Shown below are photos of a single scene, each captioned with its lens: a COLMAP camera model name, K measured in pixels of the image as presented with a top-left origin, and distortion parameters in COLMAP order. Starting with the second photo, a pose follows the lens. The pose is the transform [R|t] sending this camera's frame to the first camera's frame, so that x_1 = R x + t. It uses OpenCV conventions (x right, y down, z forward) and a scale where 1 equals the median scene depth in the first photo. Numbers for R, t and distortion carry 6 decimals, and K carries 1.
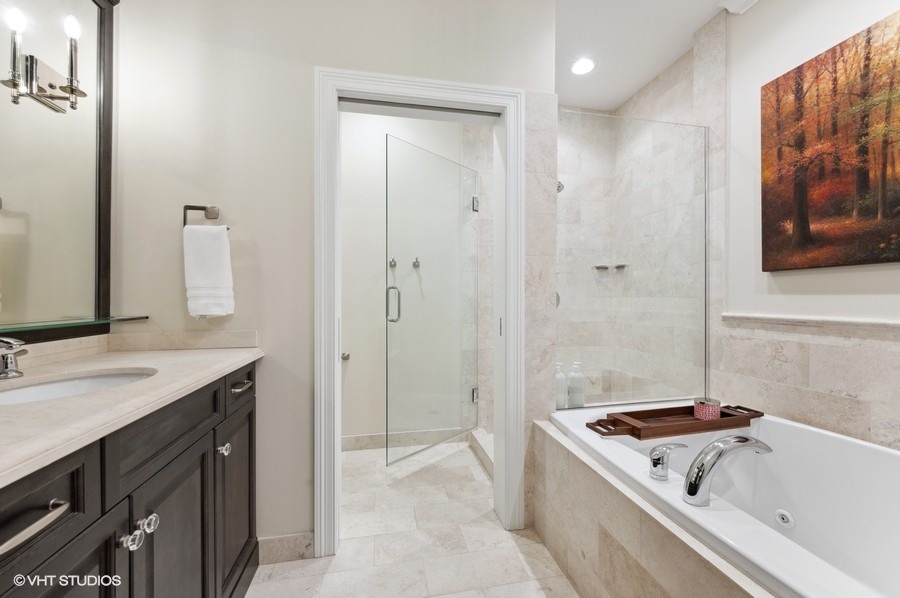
lens RADIAL K [[360.4, 0, 451.8], [0, 360.4, 298.5], [0, 0, 1]] dist [-0.002921, -0.000037]
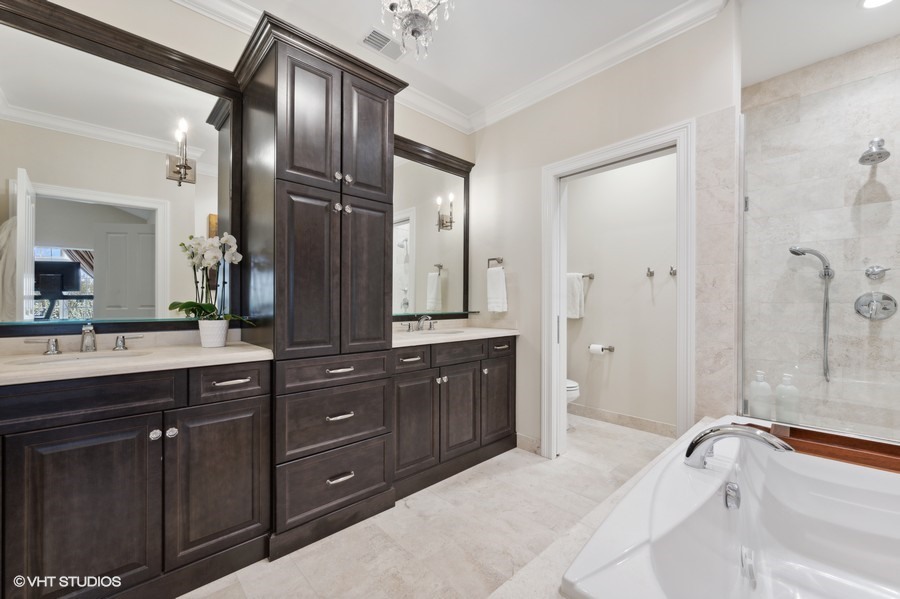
lens RADIAL K [[360.4, 0, 449.6], [0, 360.4, 301.5], [0, 0, 1]] dist [-0.002921, -0.000037]
pose [[0.515630, -0.000781, -0.856811, 0.883066], [-0.002081, 0.999995, -0.002164, -0.004444], [0.856809, 0.002899, 0.515626, -0.260311]]
